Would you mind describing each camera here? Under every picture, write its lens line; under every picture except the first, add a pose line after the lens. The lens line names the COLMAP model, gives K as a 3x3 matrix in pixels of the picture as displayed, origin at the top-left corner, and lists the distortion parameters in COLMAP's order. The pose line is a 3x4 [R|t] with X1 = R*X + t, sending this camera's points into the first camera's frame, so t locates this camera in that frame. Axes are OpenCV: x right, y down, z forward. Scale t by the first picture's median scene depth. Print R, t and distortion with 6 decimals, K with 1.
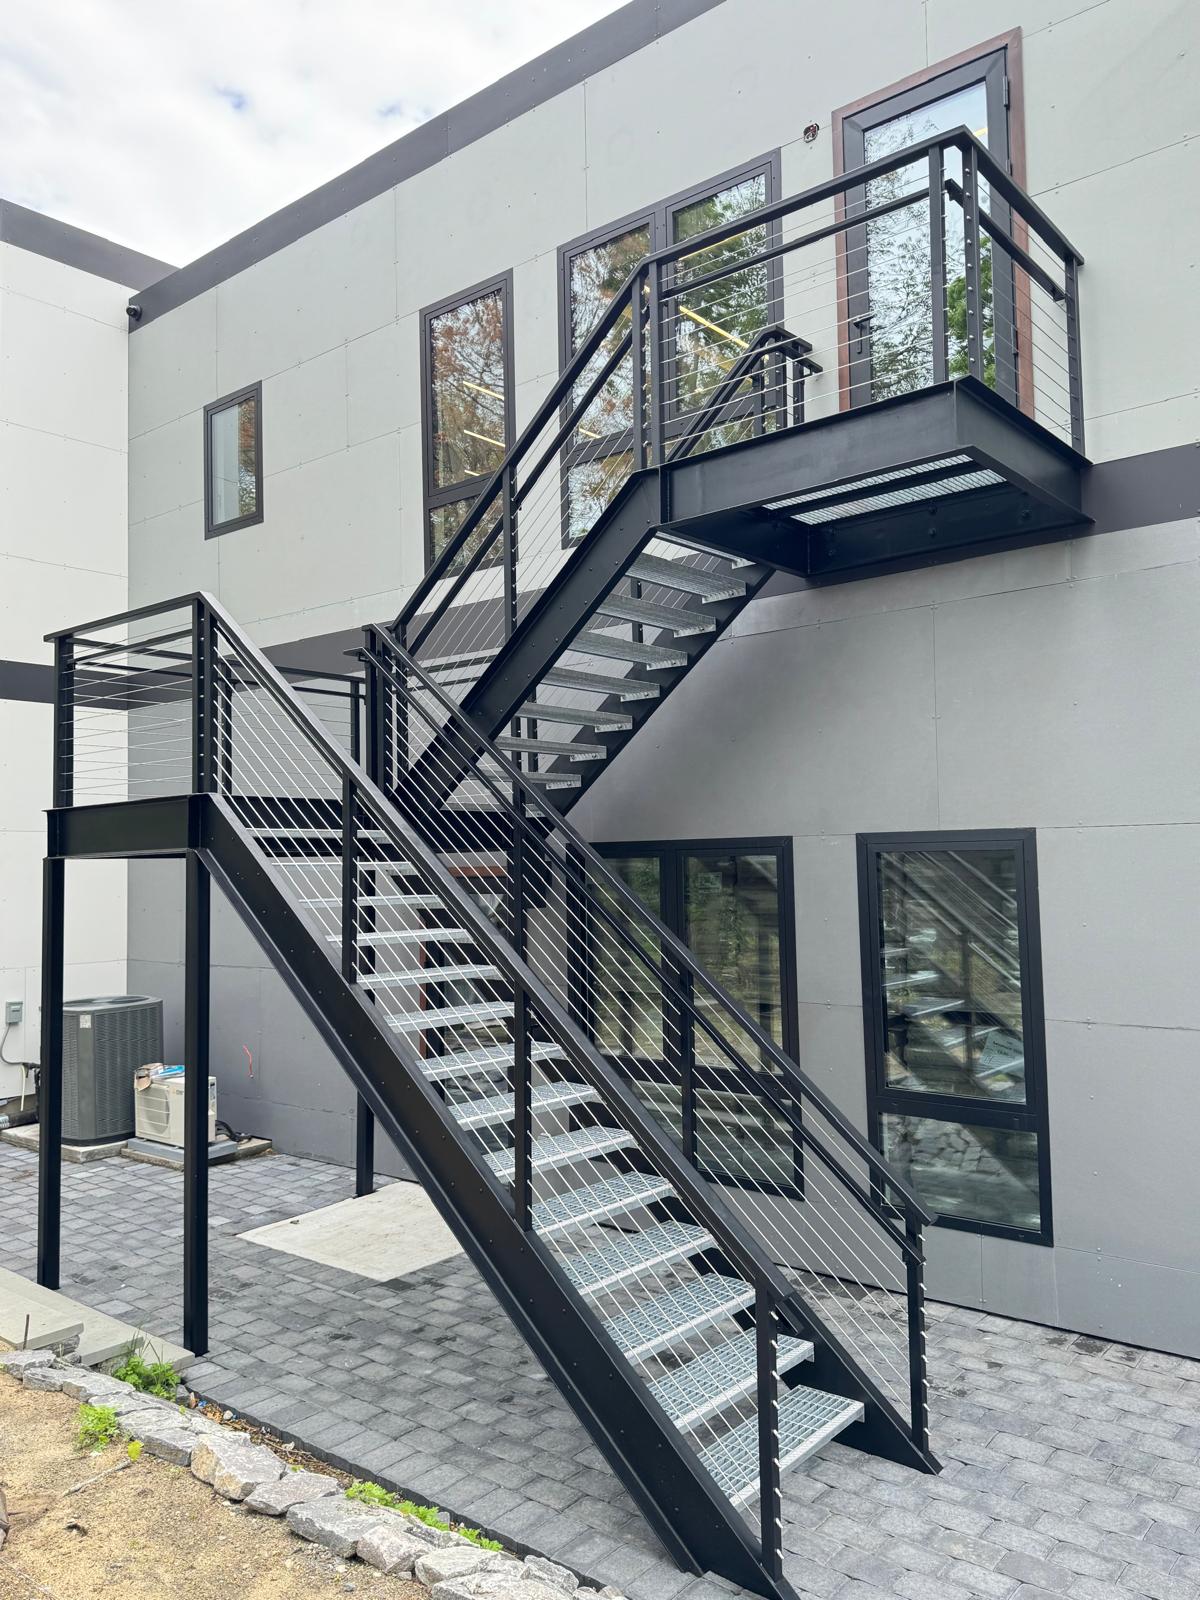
lens RADIAL K [[1211.8, 0, 600.5], [0, 1211.8, 798.6], [0, 0, 1]] dist [0.006818, -0.002944]
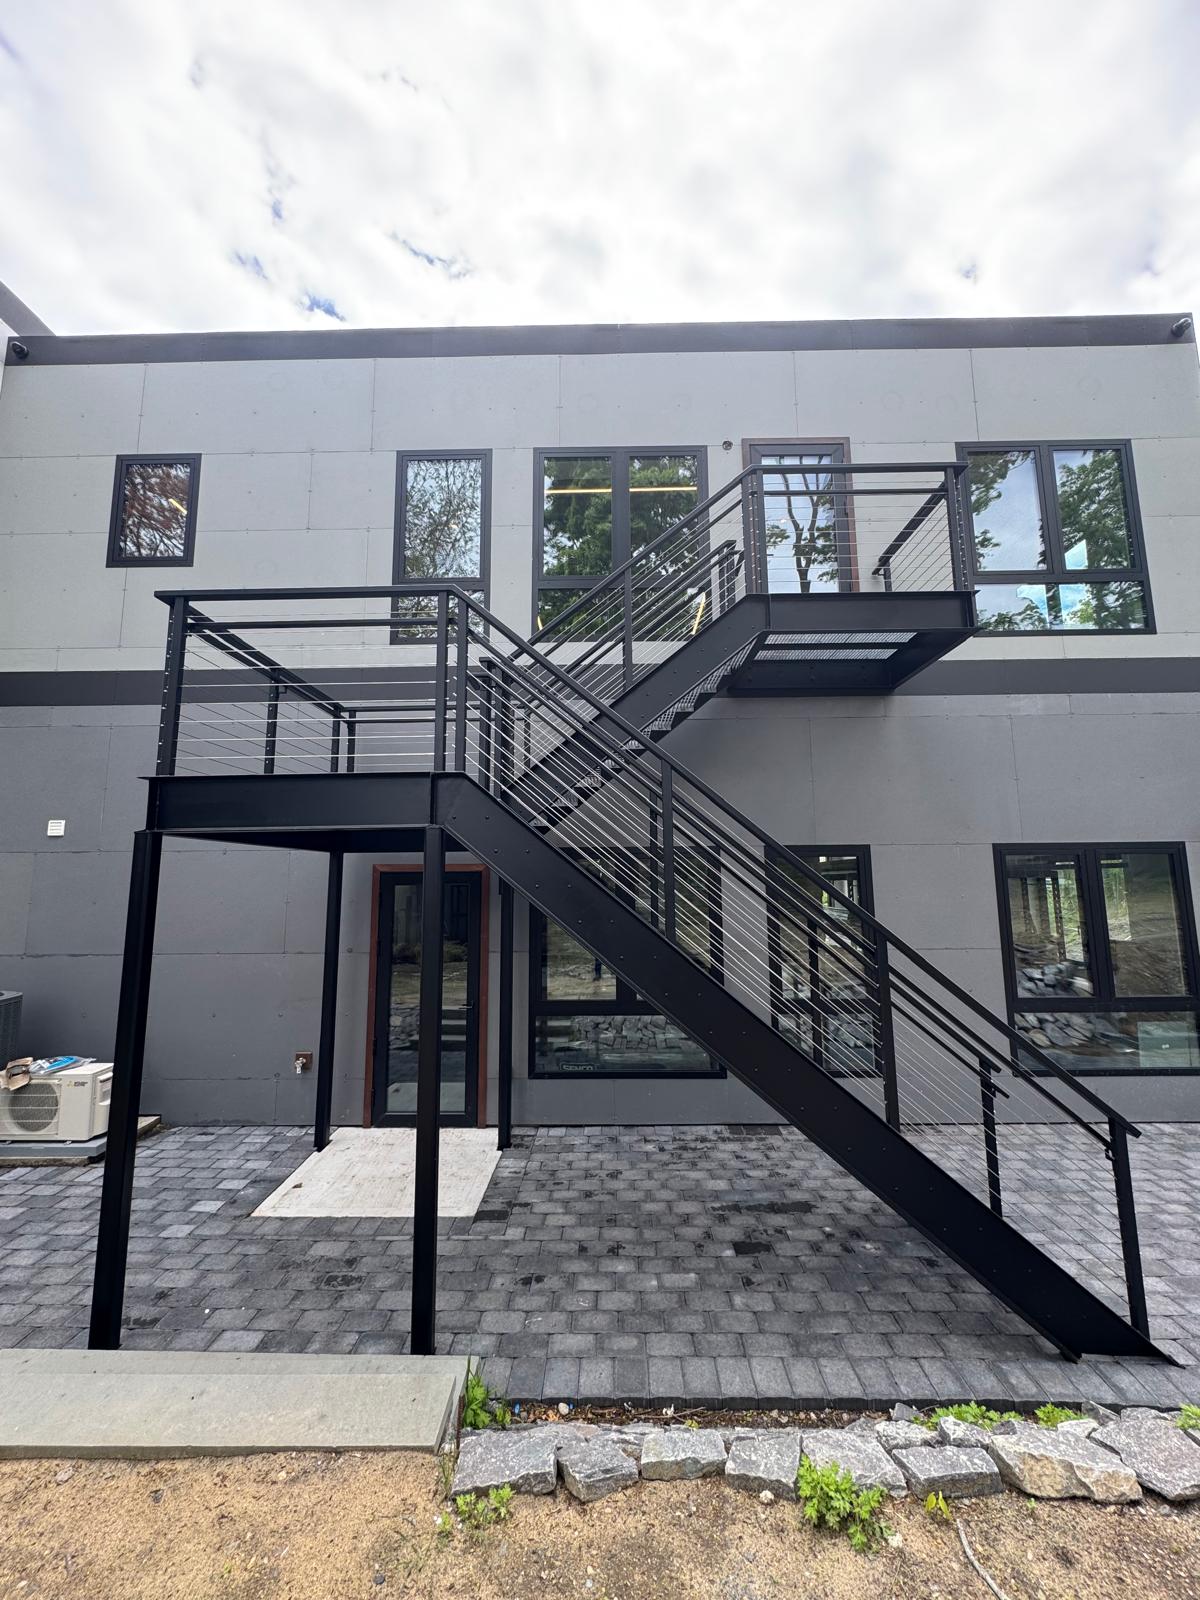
lens RADIAL K [[642.3, 0, 599.3], [0, 642.3, 803.0], [0, 0, 1]] dist [-0.003432, 0.000275]
pose [[0.784263, 0.097709, 0.612686, -0.475430], [-0.046915, 0.994033, -0.098472, 0.058113], [-0.618652, 0.048484, 0.784168, 0.413883]]
